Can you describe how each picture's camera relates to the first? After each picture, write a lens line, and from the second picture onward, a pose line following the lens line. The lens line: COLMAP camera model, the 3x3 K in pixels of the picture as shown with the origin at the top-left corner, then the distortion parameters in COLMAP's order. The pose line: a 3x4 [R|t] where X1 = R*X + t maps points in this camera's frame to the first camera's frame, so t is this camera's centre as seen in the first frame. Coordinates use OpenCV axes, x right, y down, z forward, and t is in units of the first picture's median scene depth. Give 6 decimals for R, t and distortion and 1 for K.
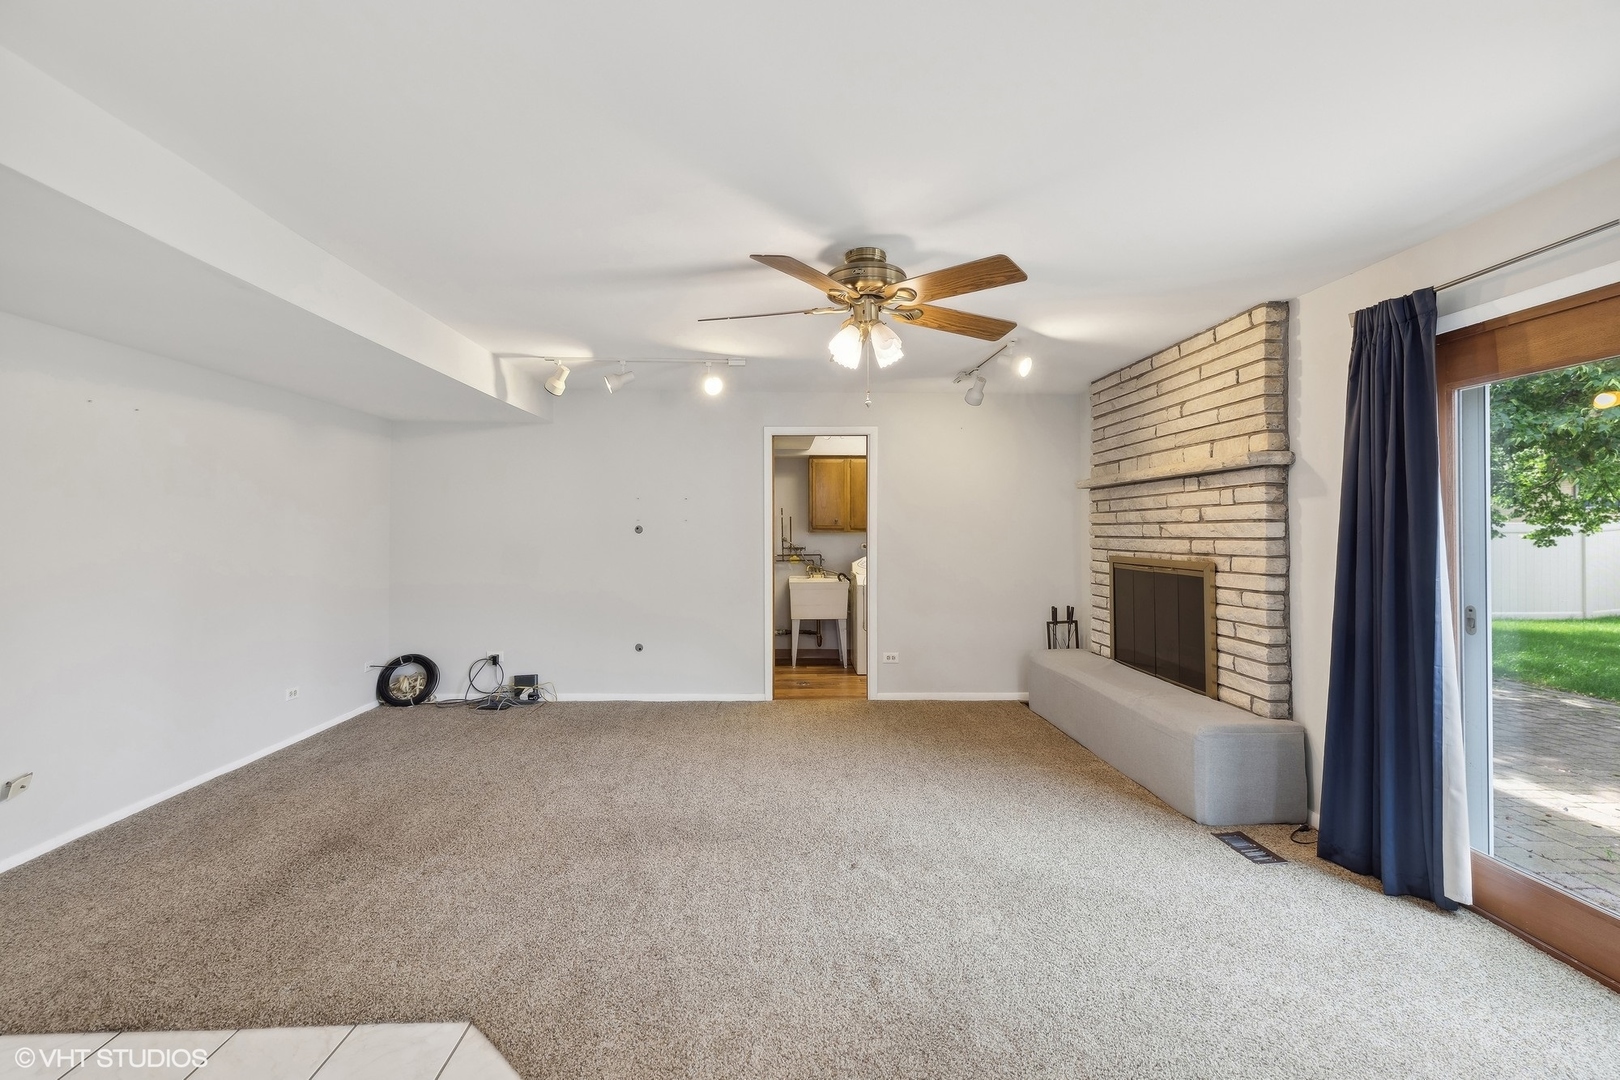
lens RADIAL K [[722.6, 0, 776.3], [0, 722.6, 524.1], [0, 0, 1]] dist [0.002075, 0.000283]
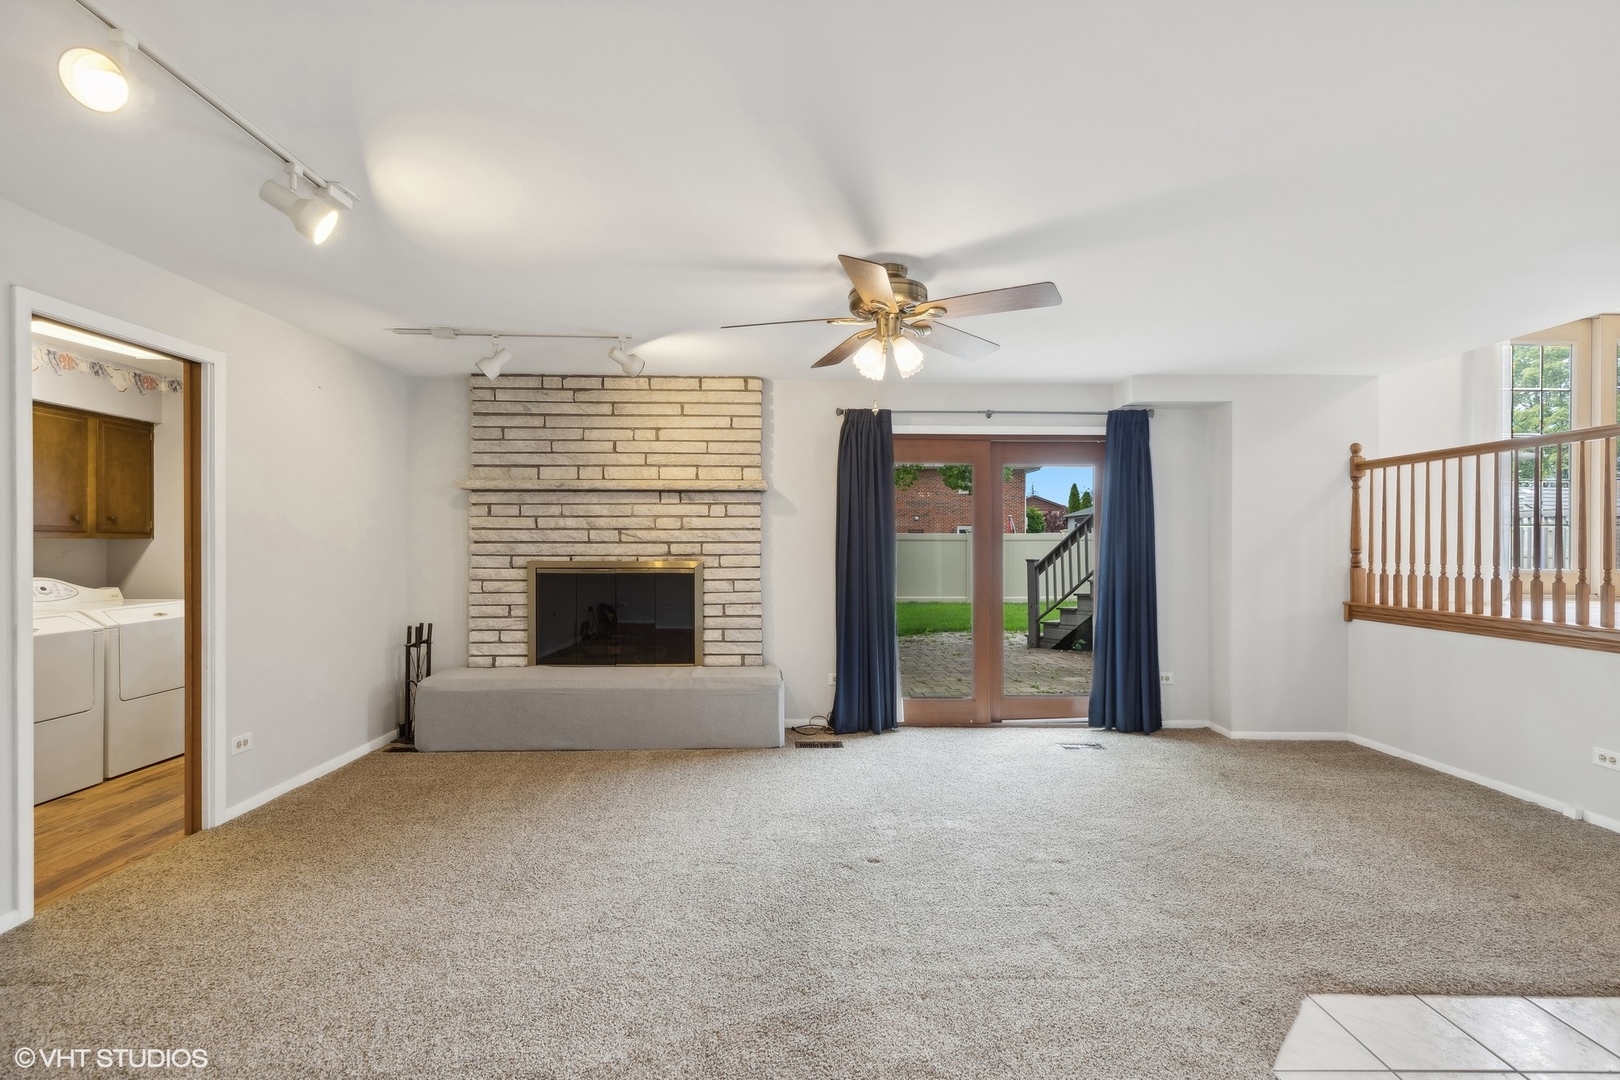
lens RADIAL K [[722.6, 0, 804.9], [0, 722.6, 544.9], [0, 0, 1]] dist [0.002075, 0.000283]
pose [[0.007452, -0.005825, 0.999955, -0.673545], [-0.010733, 0.999925, 0.005905, 0.014937], [-0.999915, -0.010776, 0.007389, 0.801084]]
